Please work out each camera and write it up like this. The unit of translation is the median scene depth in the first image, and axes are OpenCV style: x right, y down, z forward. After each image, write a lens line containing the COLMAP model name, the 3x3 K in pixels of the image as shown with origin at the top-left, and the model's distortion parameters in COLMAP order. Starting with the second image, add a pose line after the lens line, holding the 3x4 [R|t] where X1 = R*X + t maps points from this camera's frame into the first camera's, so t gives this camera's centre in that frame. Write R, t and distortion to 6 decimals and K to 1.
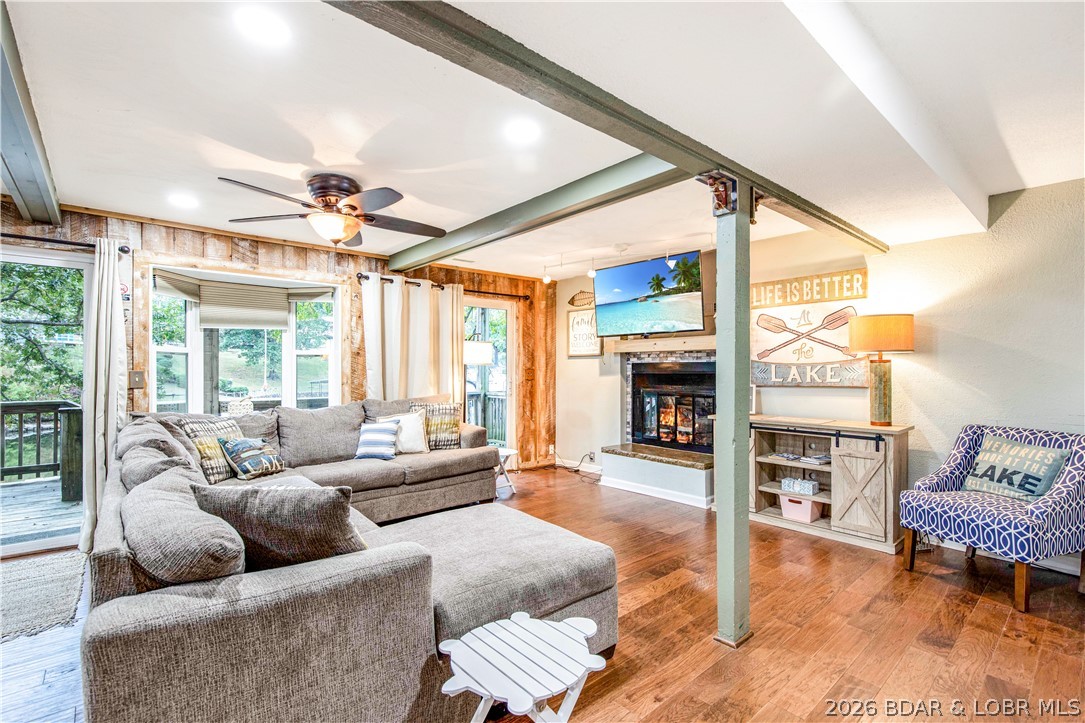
lens RADIAL K [[501.4, 0, 537.4], [0, 501.4, 365.6], [0, 0, 1]] dist [-0.019568, 0.001710]
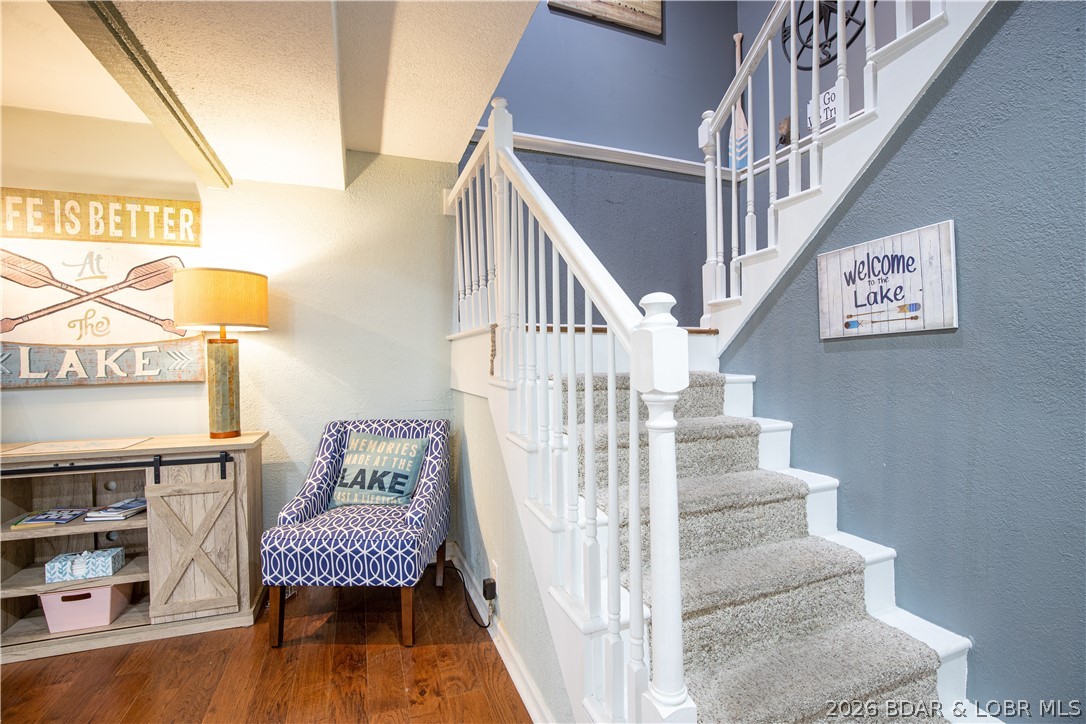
lens RADIAL K [[501.9, 0, 537.9], [0, 501.9, 366.1], [0, 0, 1]] dist [-0.019568, 0.001710]
pose [[0.357586, -0.011472, 0.933810, 0.221460], [0.008671, 0.999922, 0.008964, 0.022800], [-0.933840, 0.004892, 0.357658, 0.376061]]
